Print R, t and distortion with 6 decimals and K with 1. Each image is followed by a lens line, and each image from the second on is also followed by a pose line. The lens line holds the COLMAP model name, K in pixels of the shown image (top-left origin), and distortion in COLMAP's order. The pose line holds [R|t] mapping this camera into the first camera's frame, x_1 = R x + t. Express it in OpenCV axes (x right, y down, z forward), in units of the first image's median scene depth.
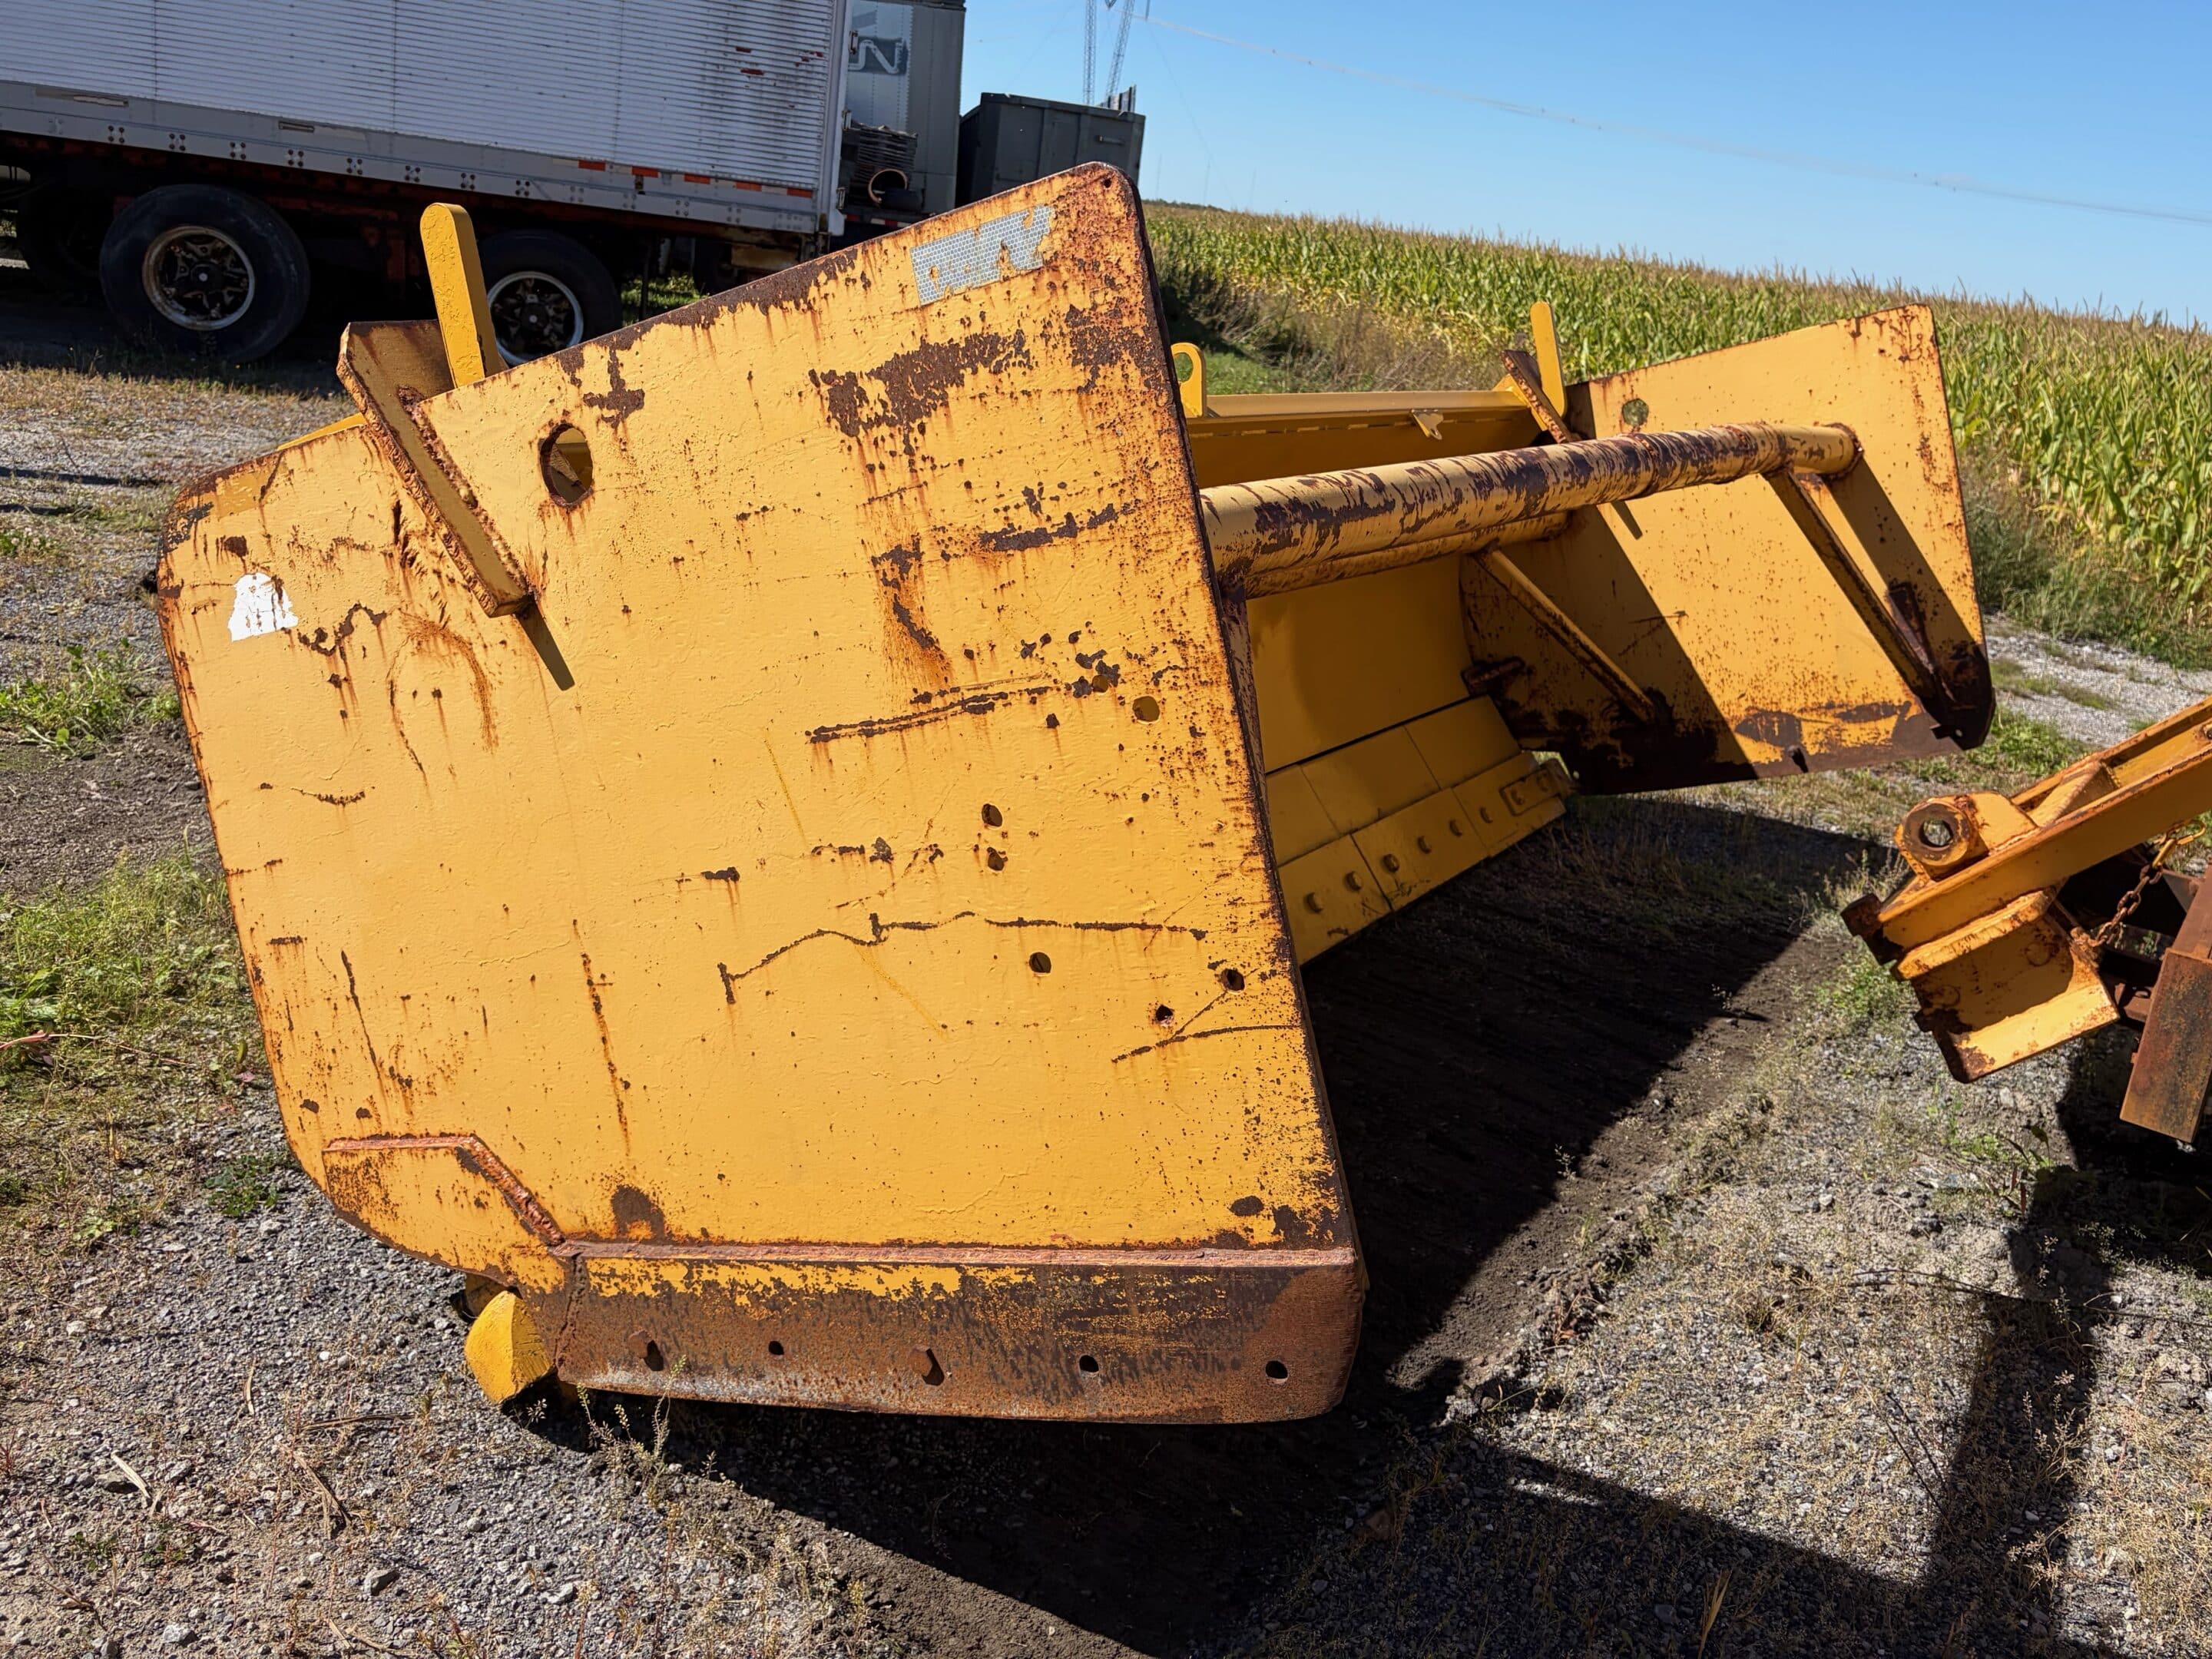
lens RADIAL K [[2059.1, 0, 1201.0], [0, 2059.1, 764.5], [0, 0, 1]] dist [0.033236, 0.000000]
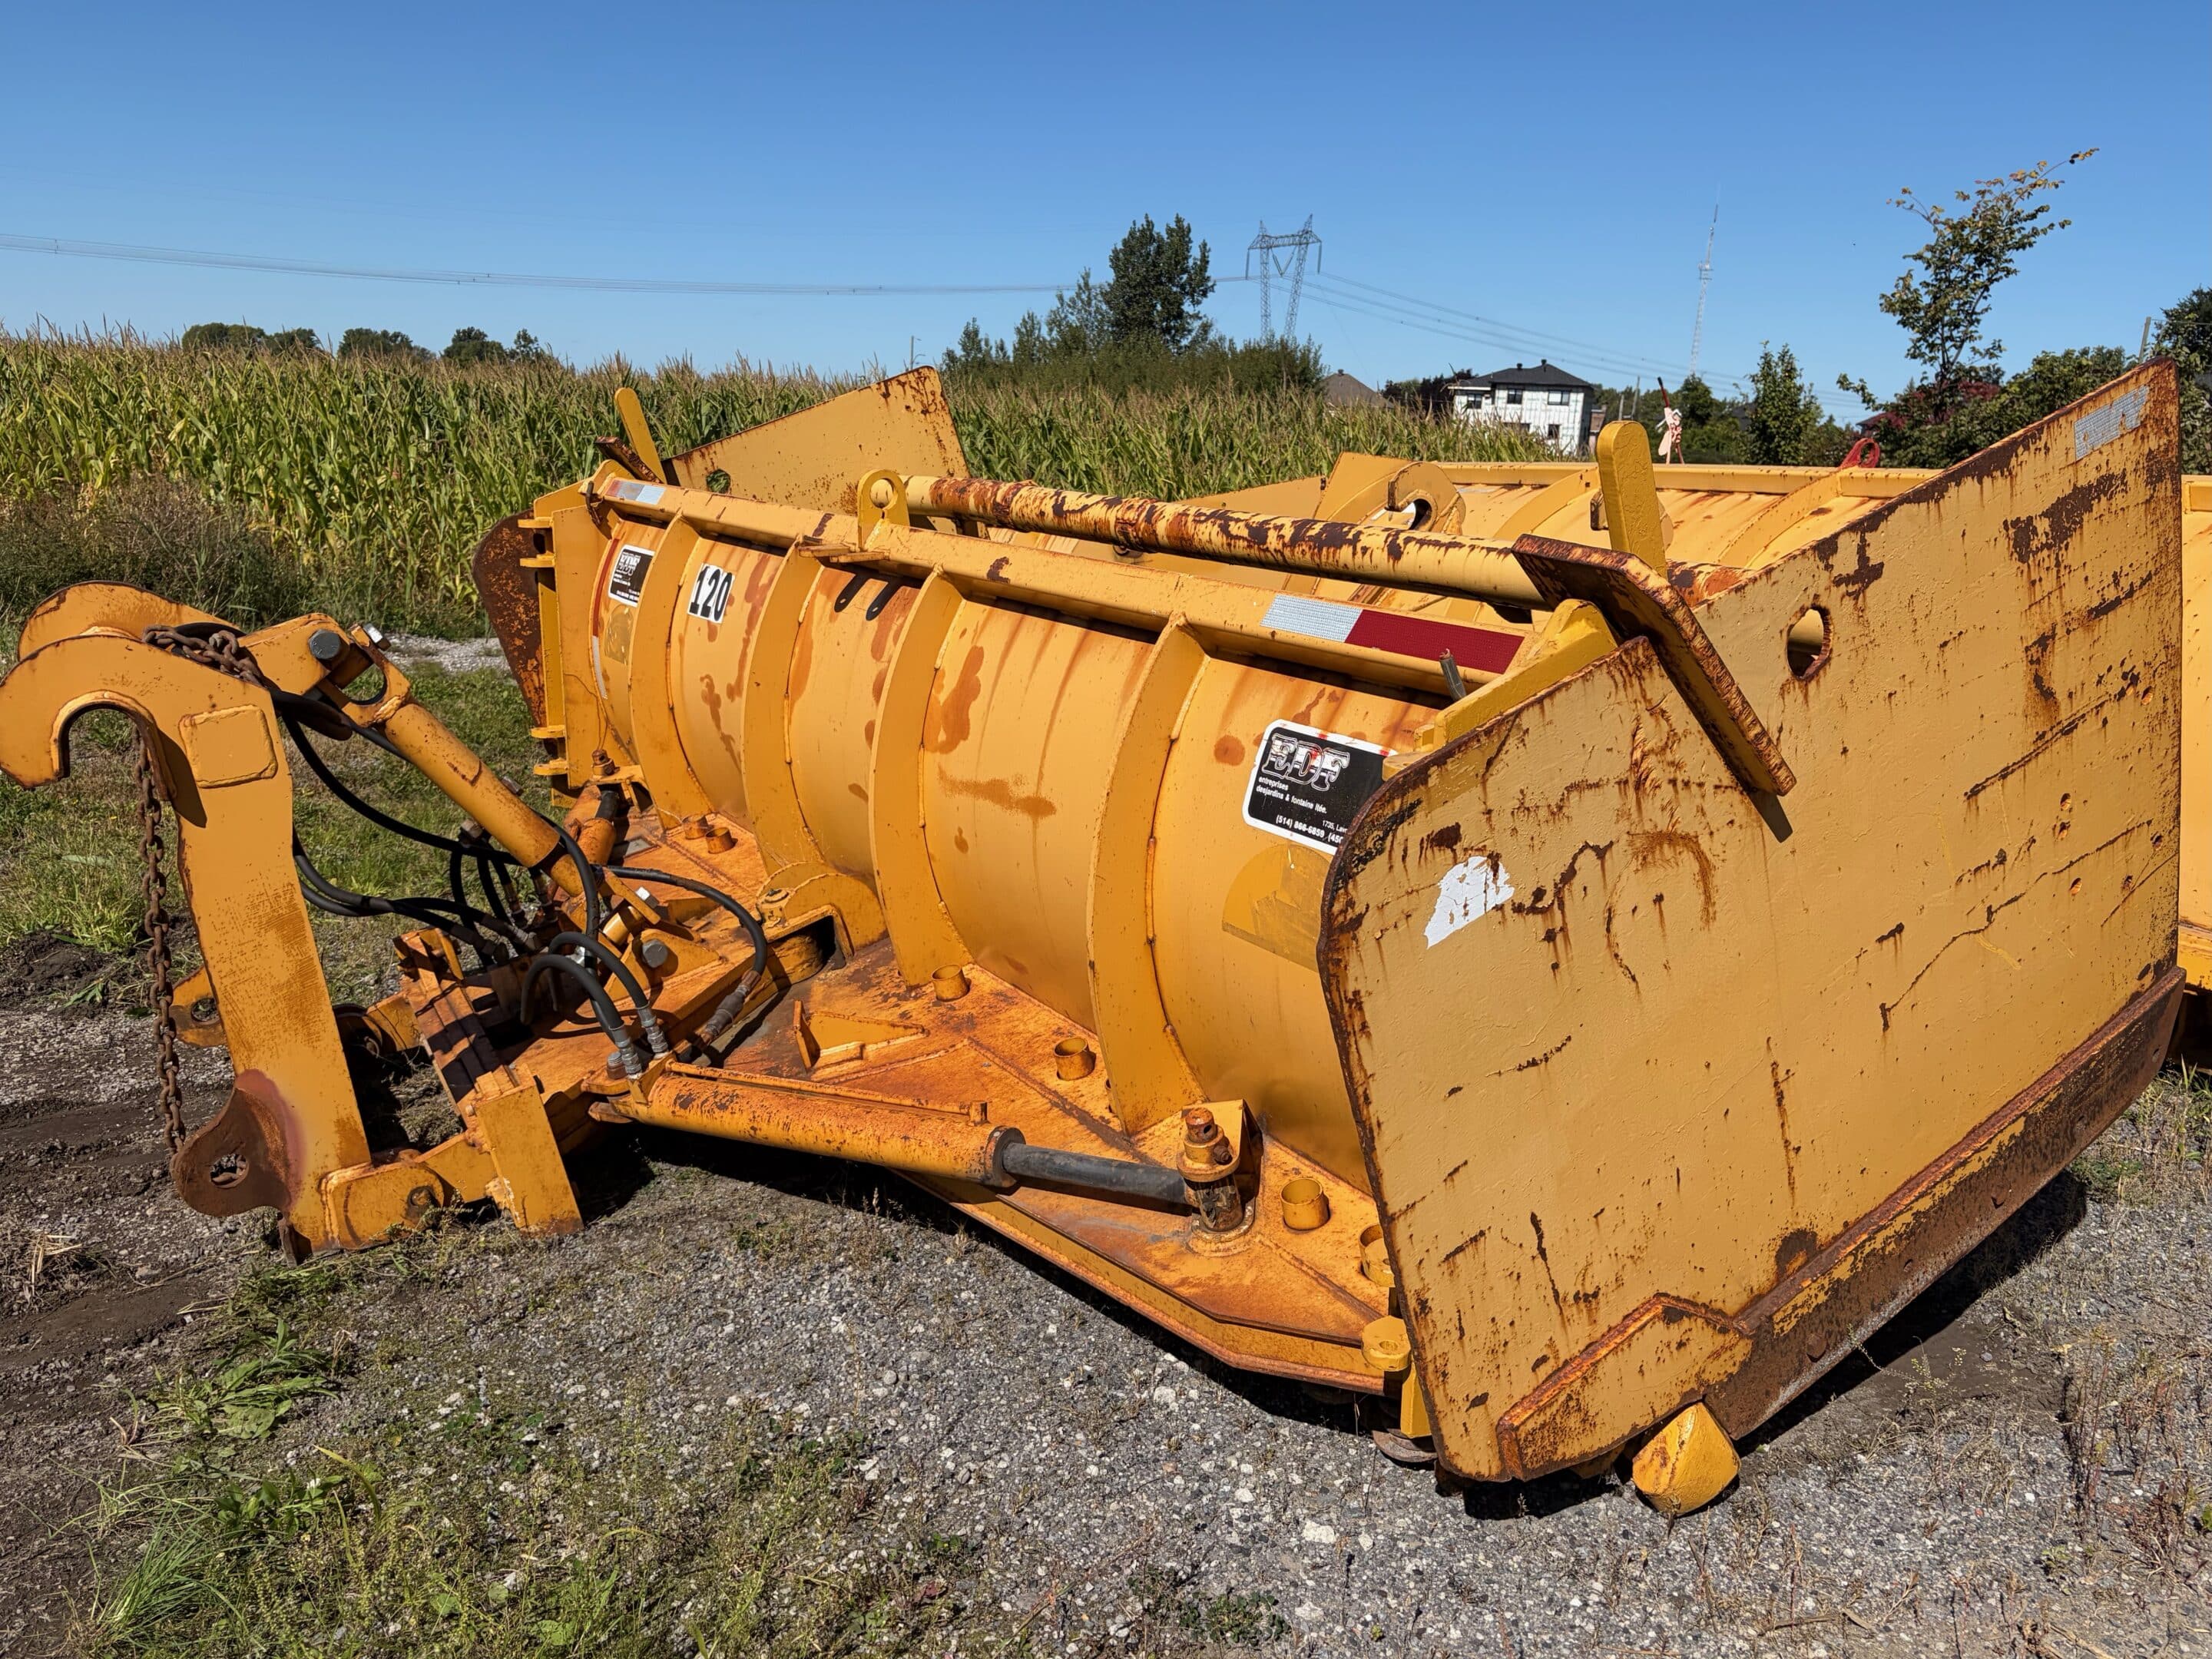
lens RADIAL K [[1827.5, 0, 1123.8], [0, 1827.5, 823.3], [0, 0, 1]] dist [0.047589, -0.006421]
pose [[0.415856, -0.290490, 0.861789, -1.353490], [0.232248, 0.950114, 0.208191, -0.346457], [-0.879275, 0.113571, 0.462576, 0.874935]]
